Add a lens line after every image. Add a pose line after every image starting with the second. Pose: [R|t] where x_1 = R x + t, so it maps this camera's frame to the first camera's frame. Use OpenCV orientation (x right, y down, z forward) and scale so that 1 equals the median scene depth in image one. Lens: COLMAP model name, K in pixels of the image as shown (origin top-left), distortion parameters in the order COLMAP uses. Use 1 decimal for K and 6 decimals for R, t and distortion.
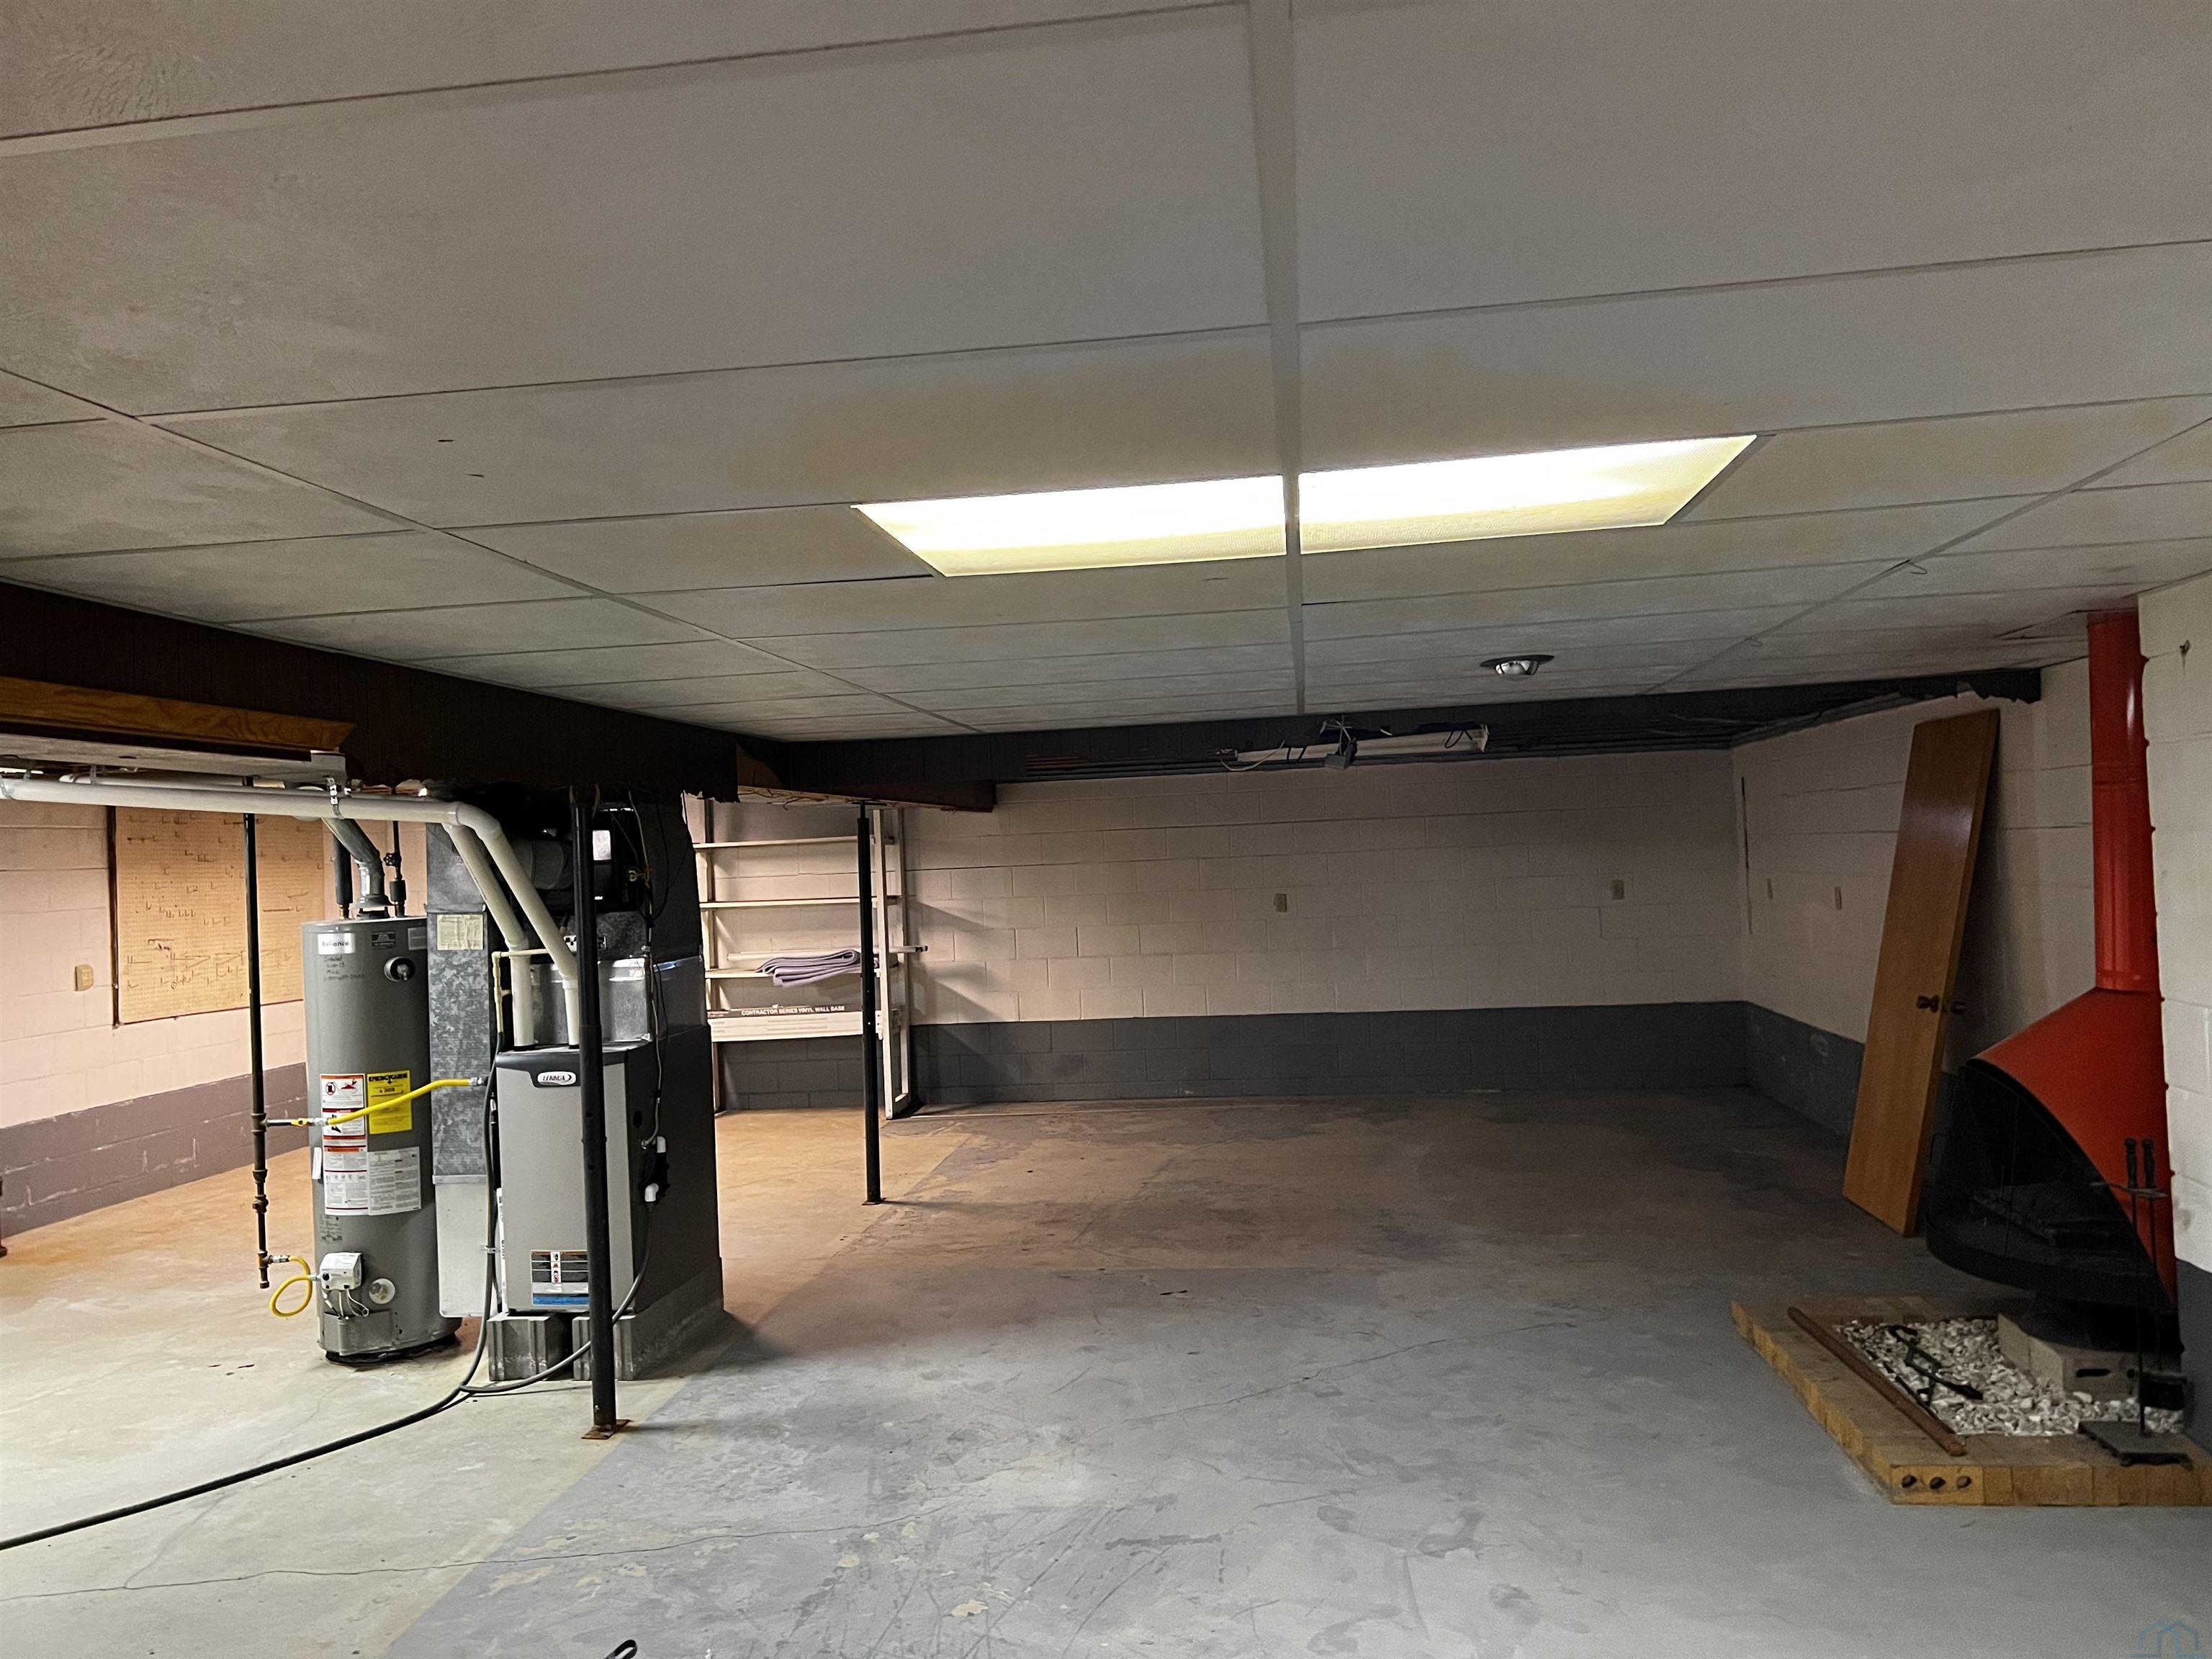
lens RADIAL K [[1658.1, 0, 1096.4], [0, 1658.1, 840.5], [0, 0, 1]] dist [0.037445, -0.041535]
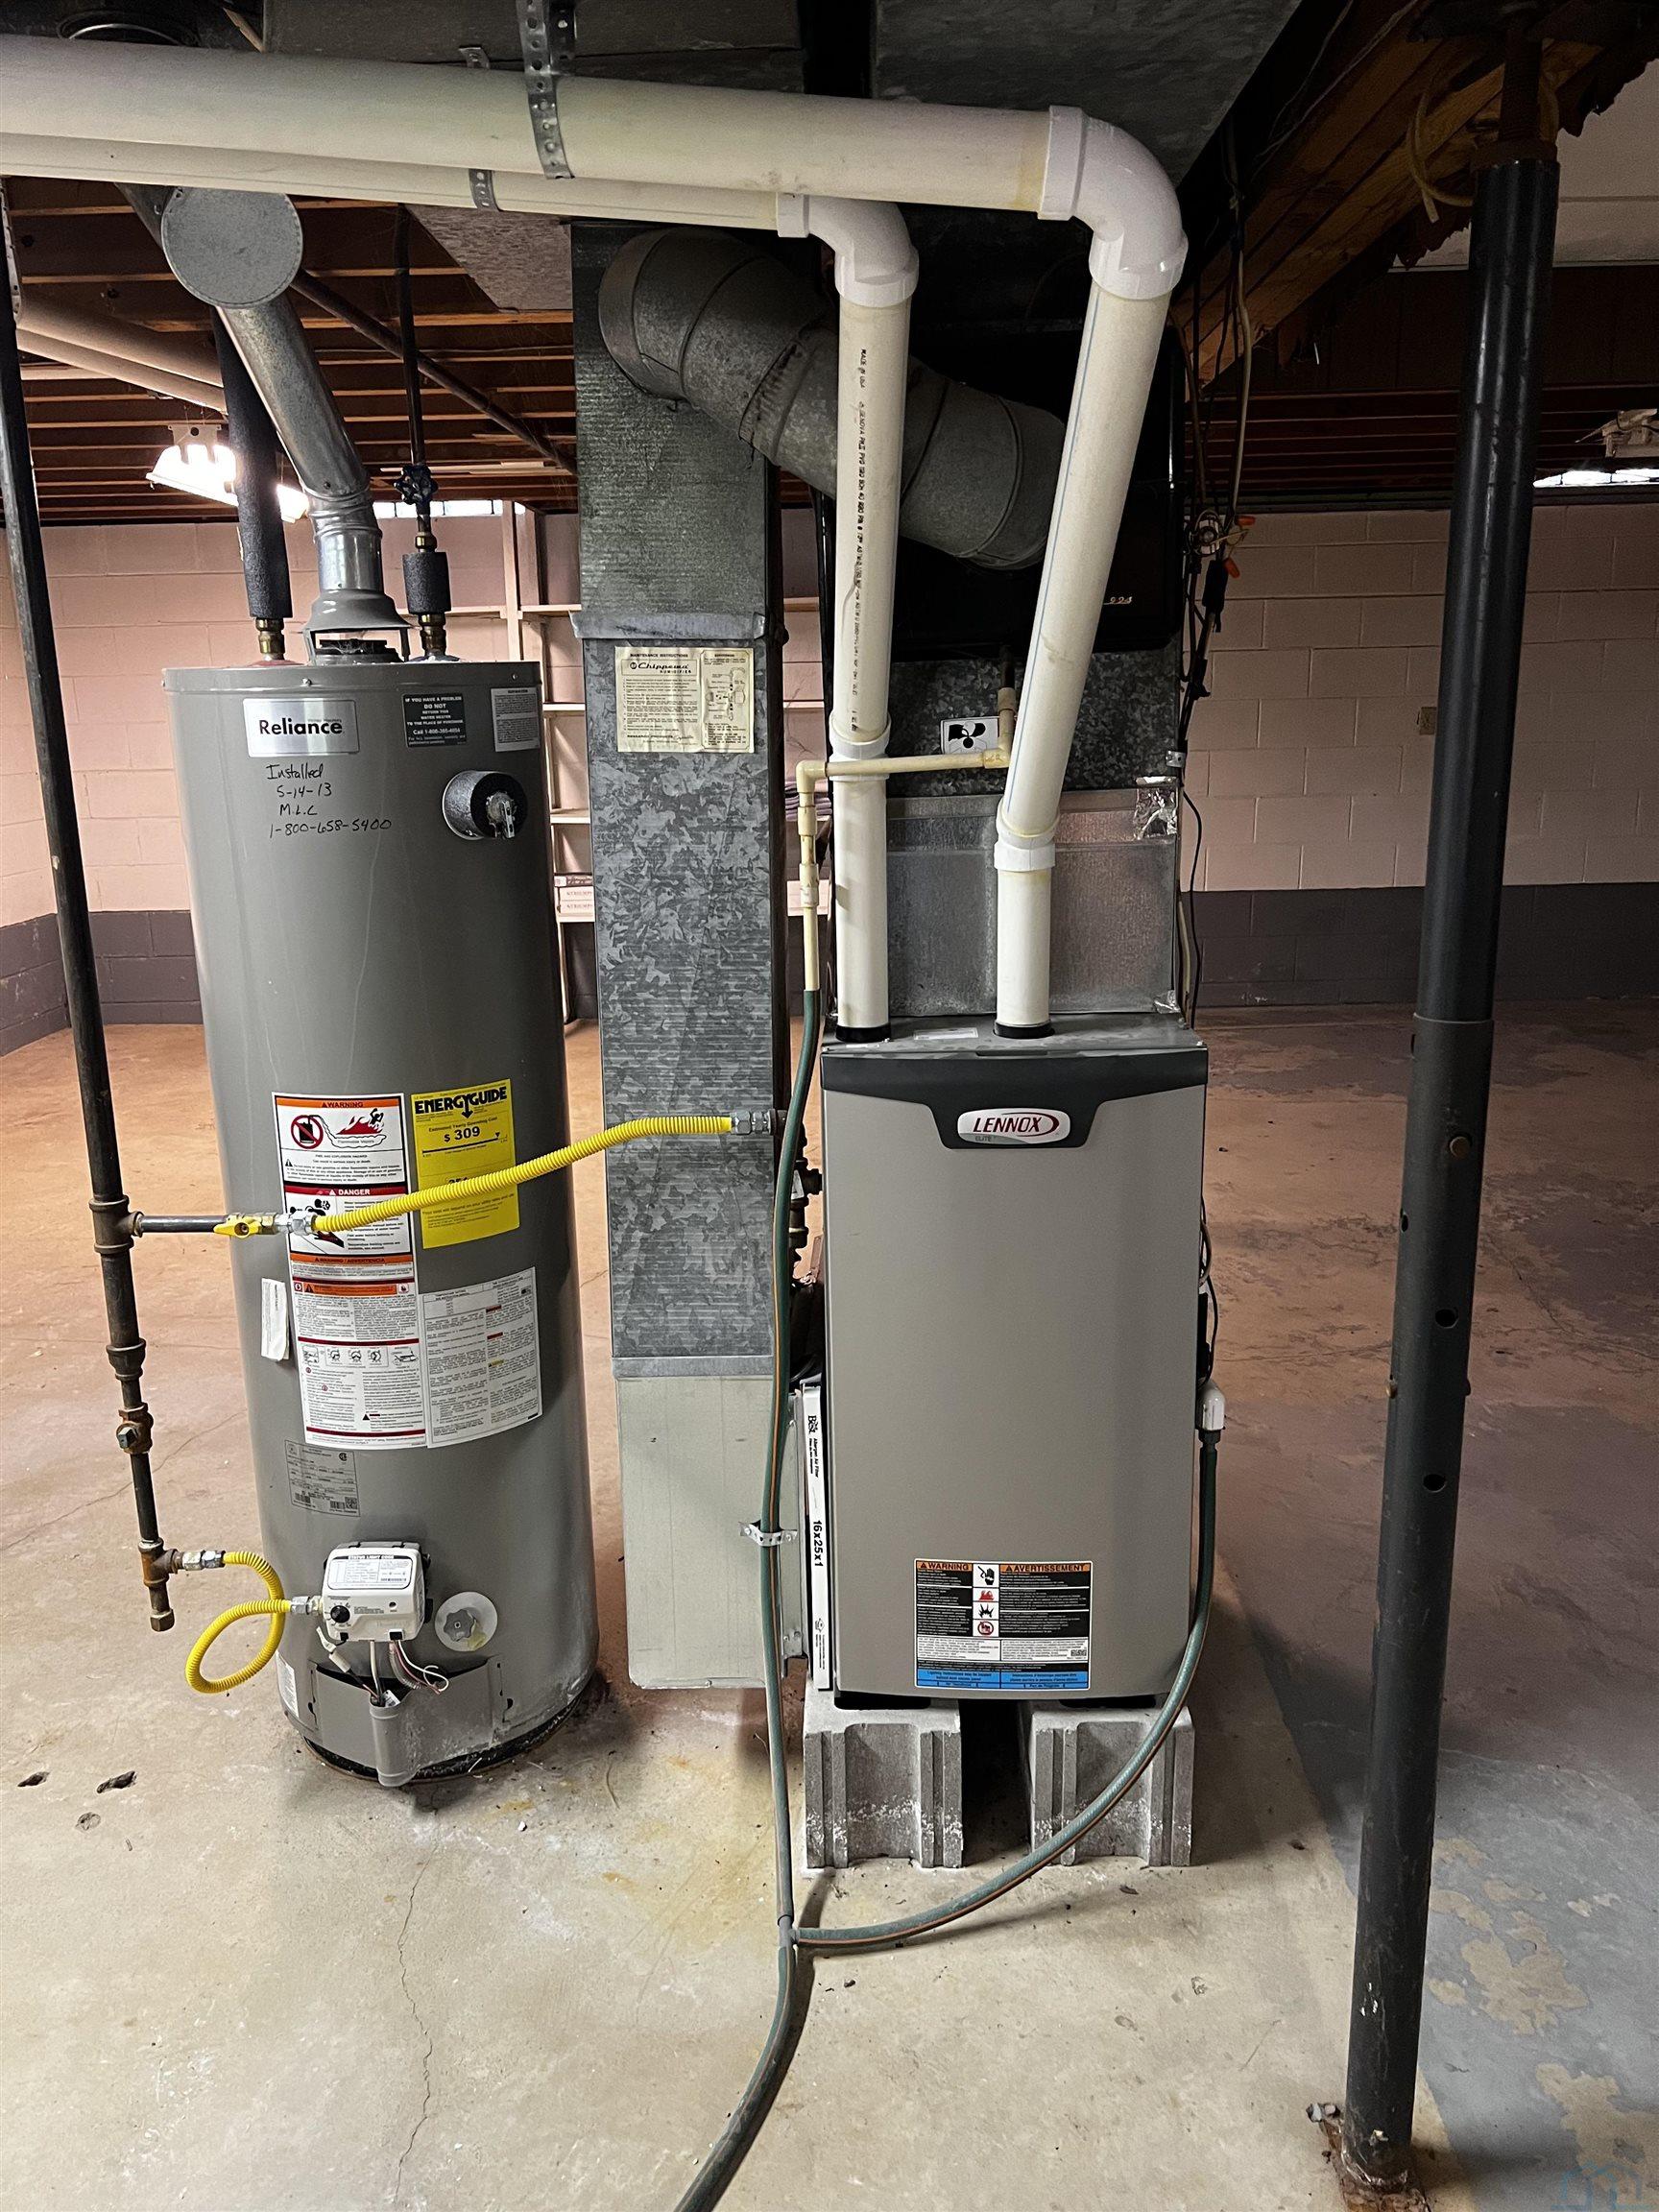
lens RADIAL K [[1658.1, 0, 838.3], [0, 1658.1, 1092.4], [0, 0, 1]] dist [0.037445, -0.041535]
pose [[0.993357, -0.003624, 0.115013, -0.386840], [-0.024246, 0.970474, 0.239983, 0.050028], [-0.112487, -0.241178, 0.963940, 0.639897]]
